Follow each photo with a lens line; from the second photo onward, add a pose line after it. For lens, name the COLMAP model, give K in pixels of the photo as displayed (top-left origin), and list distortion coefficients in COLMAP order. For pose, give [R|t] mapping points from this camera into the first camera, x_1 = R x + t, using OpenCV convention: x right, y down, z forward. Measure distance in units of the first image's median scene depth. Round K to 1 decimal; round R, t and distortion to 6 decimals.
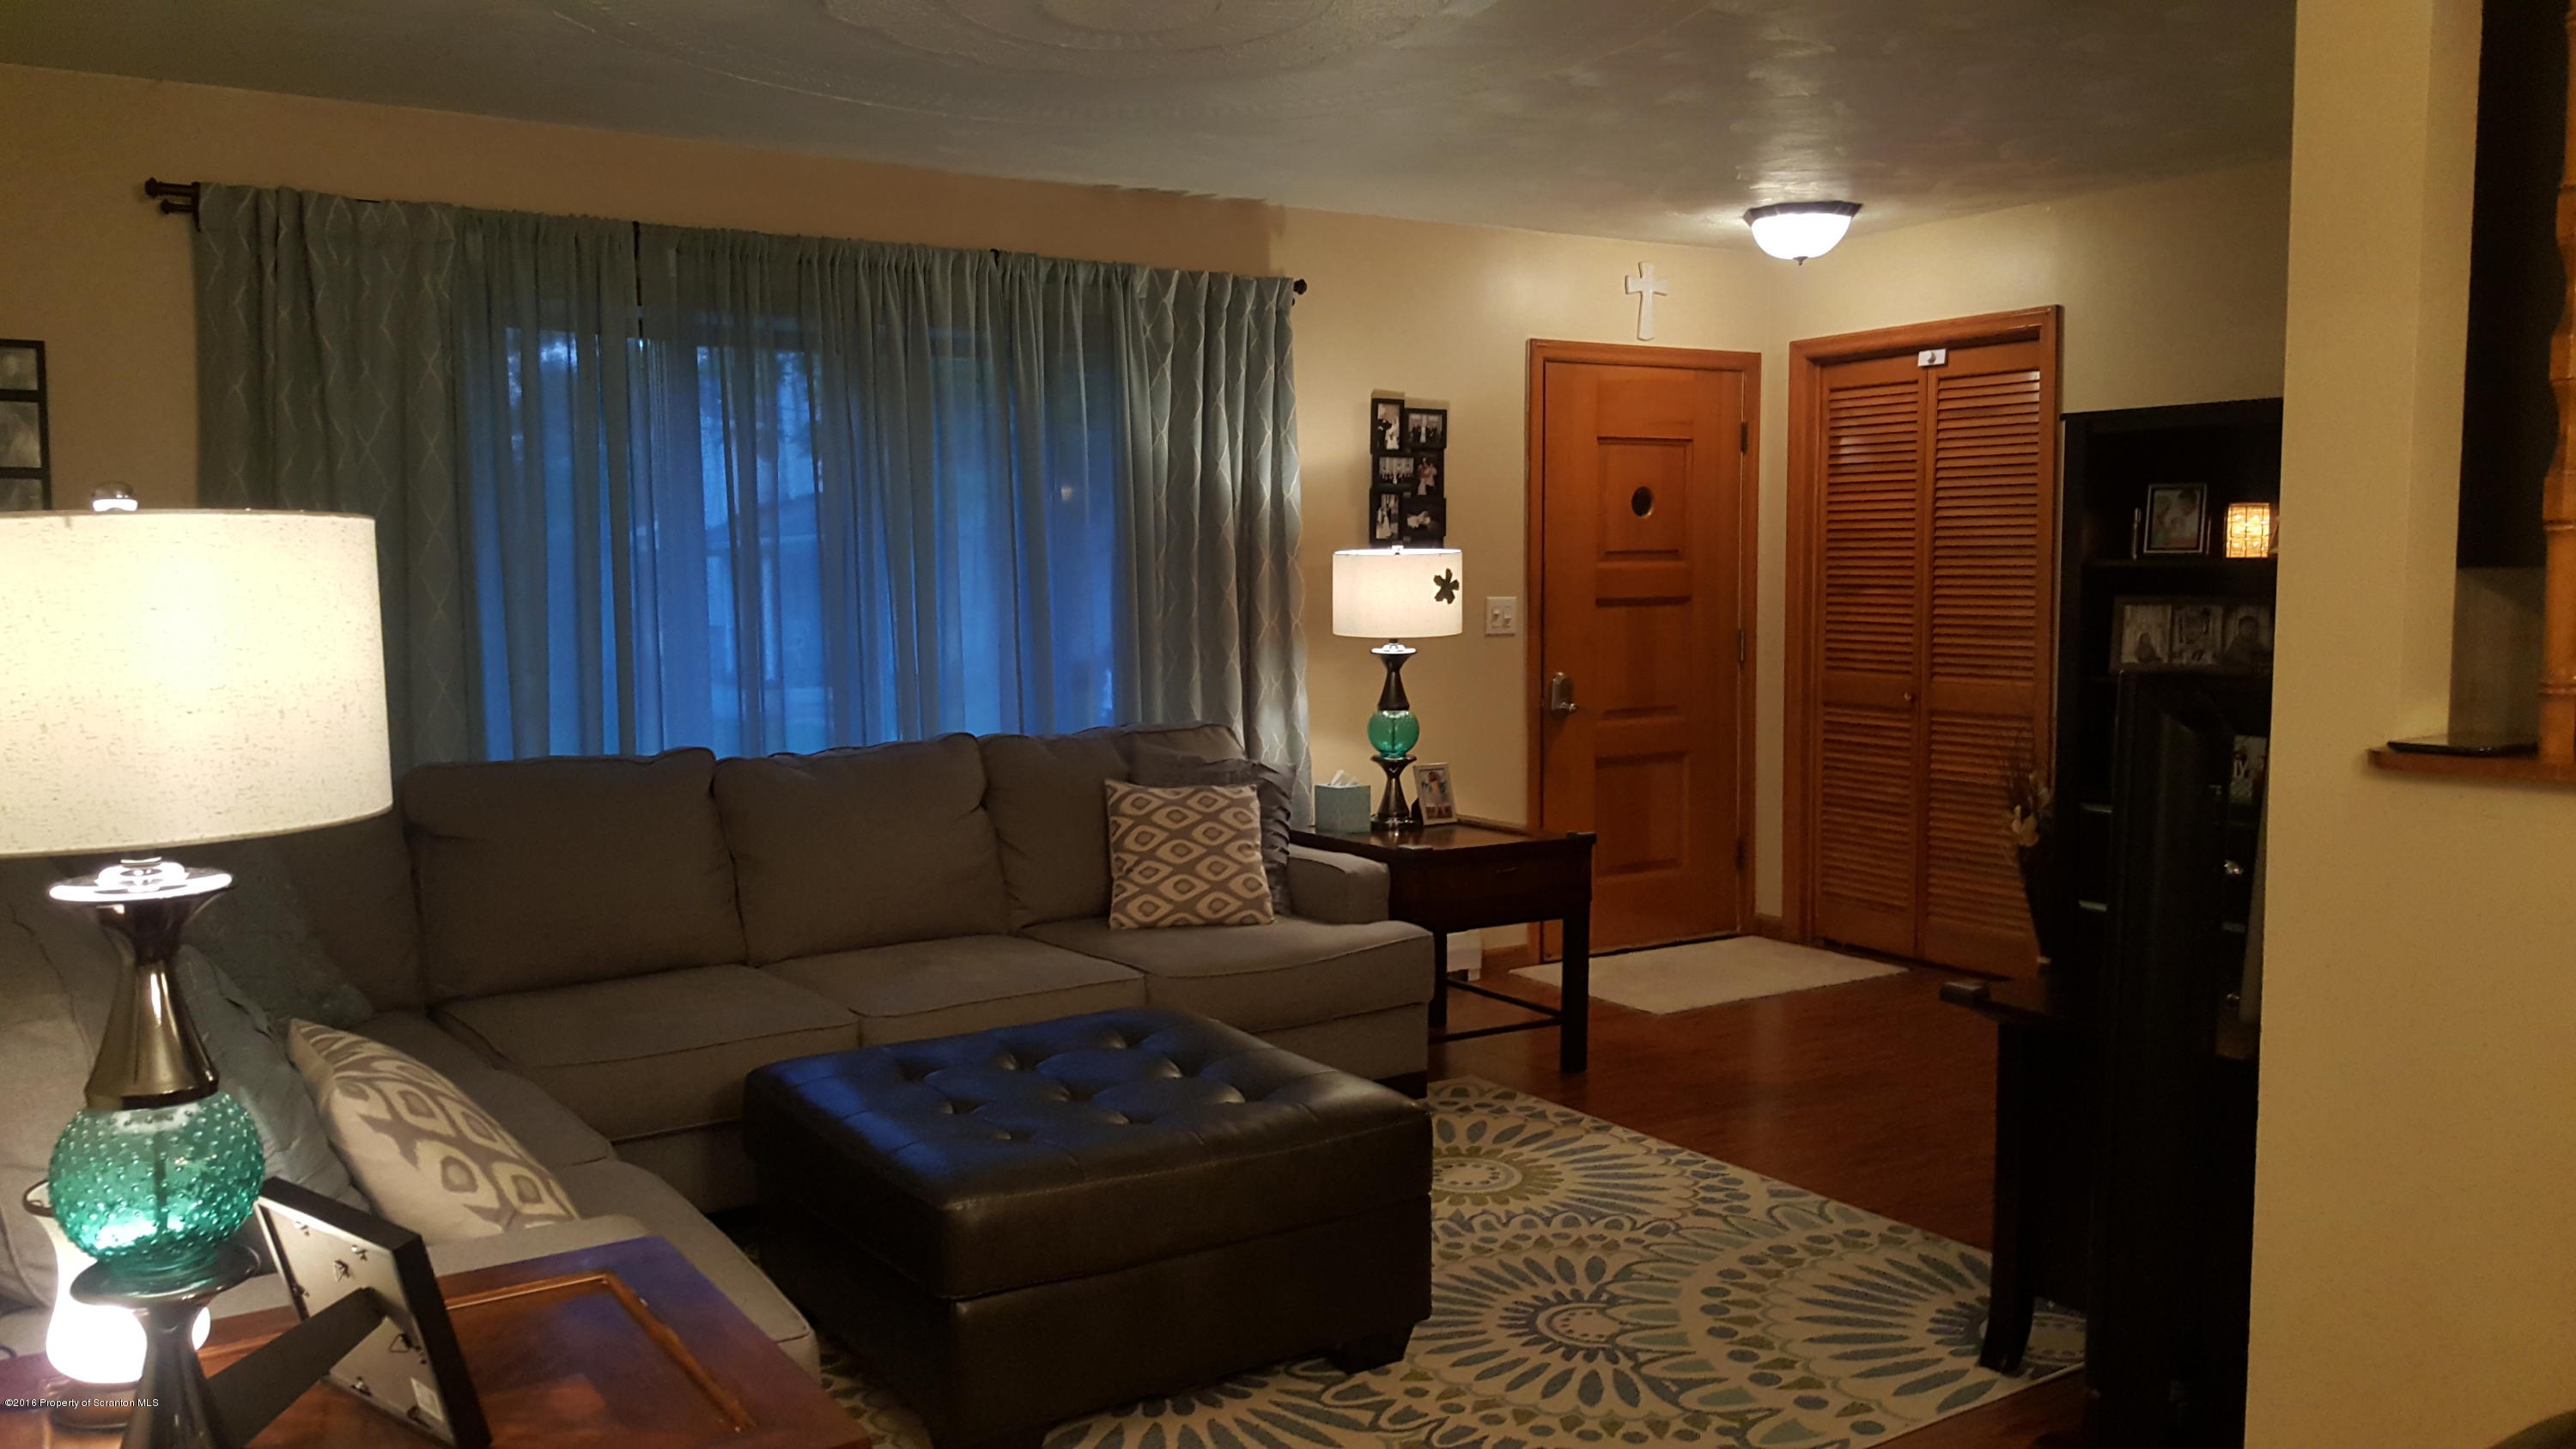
lens RADIAL K [[1950.6, 0, 1218.4], [0, 1950.6, 742.7], [0, 0, 1]] dist [0.192919, -0.453566]
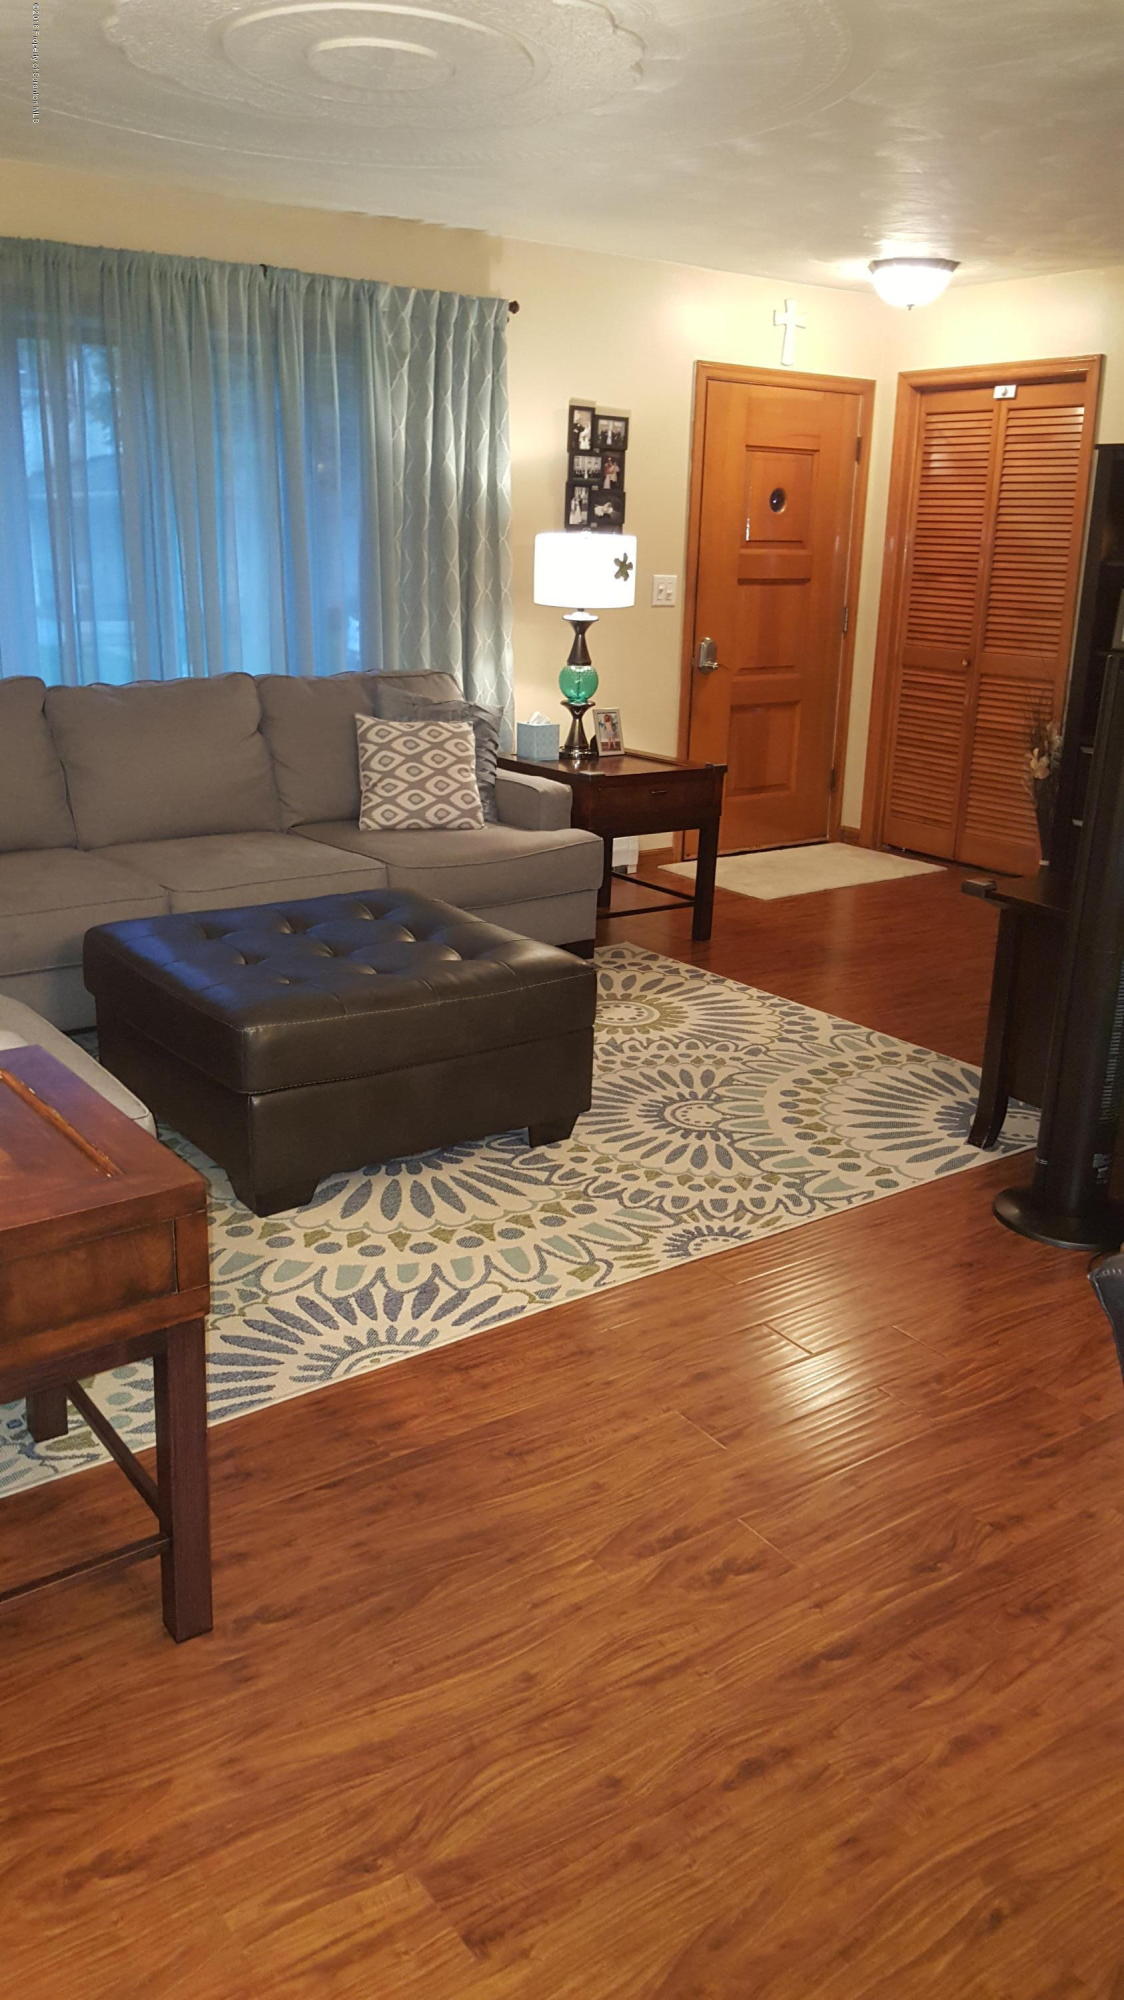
lens RADIAL K [[1516.0, 0, 554.5], [0, 1516.0, 985.0], [0, 0, 1]] dist [0.136037, -0.255220]
pose [[0.996782, 0.013709, 0.078981, -0.003404], [-0.028942, 0.980356, 0.195102, -0.005053], [-0.074755, -0.196760, 0.977598, -0.026469]]
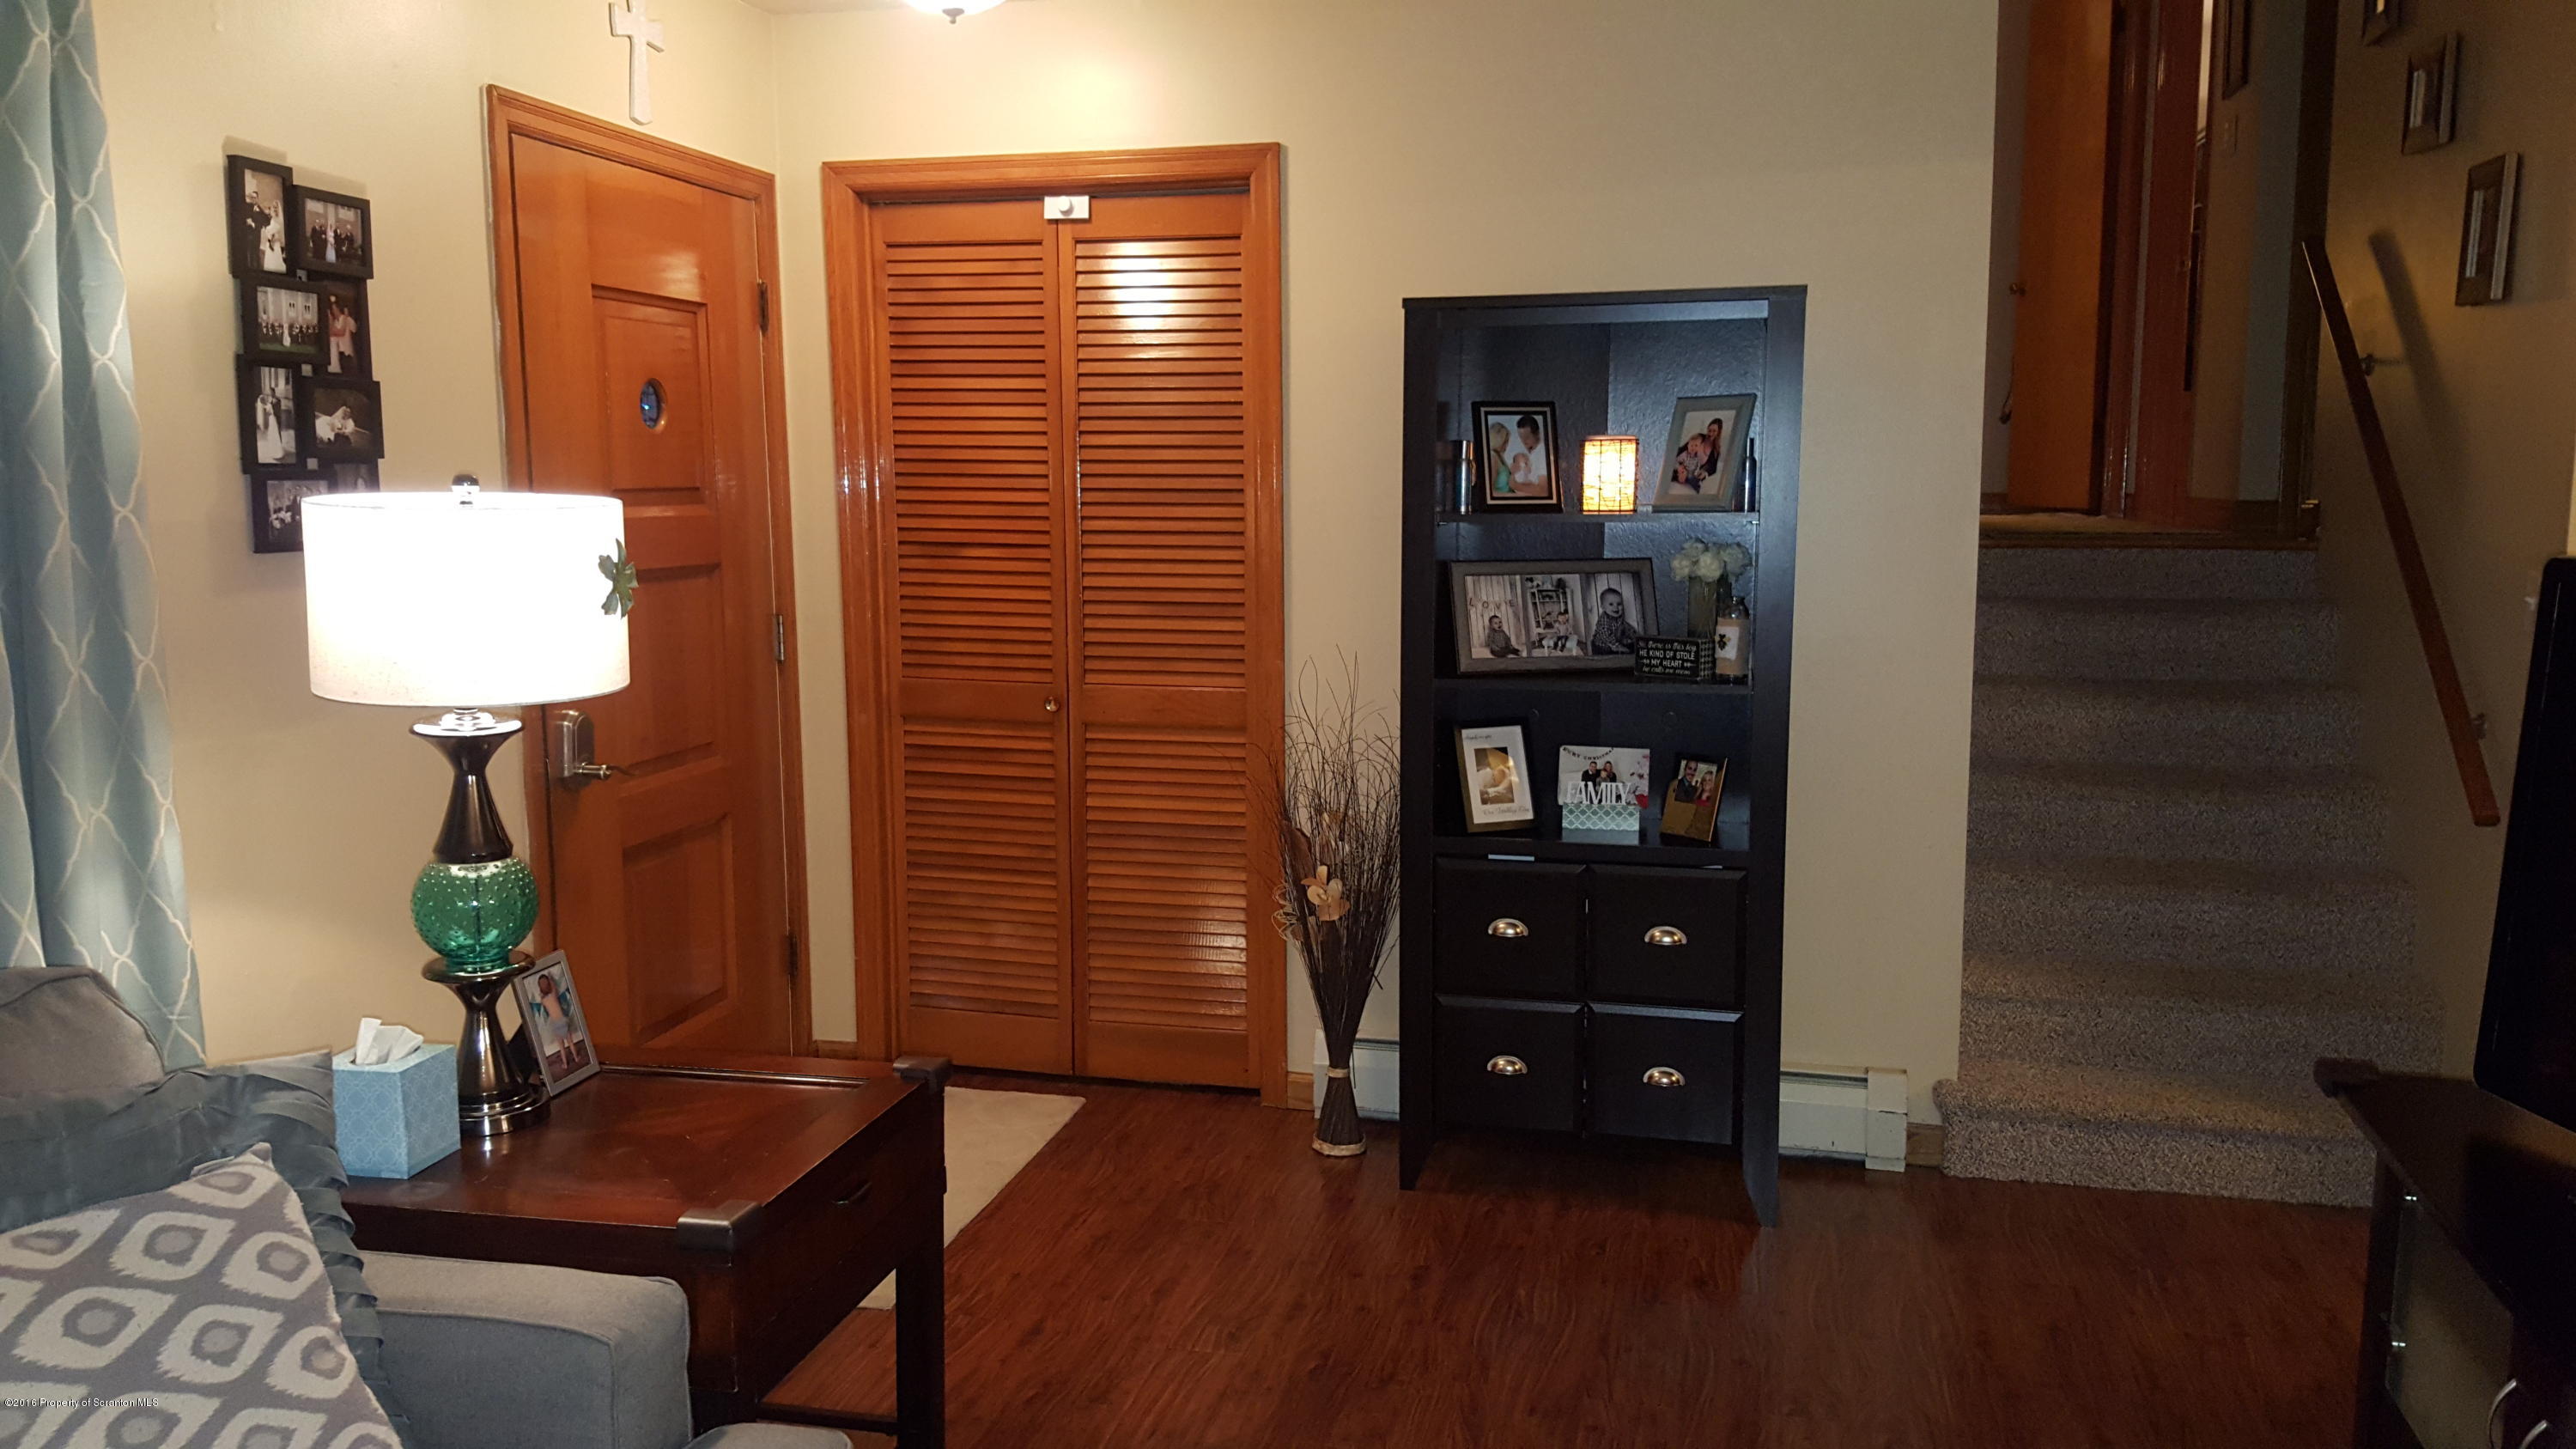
lens RADIAL K [[1952.9, 0, 1240.5], [0, 1952.9, 734.8], [0, 0, 1]] dist [0.136037, -0.255220]
pose [[0.711823, -0.087347, 0.696906, -0.091302], [0.060309, 0.996173, 0.063257, -0.059051], [-0.699765, -0.002998, 0.714367, 0.529849]]
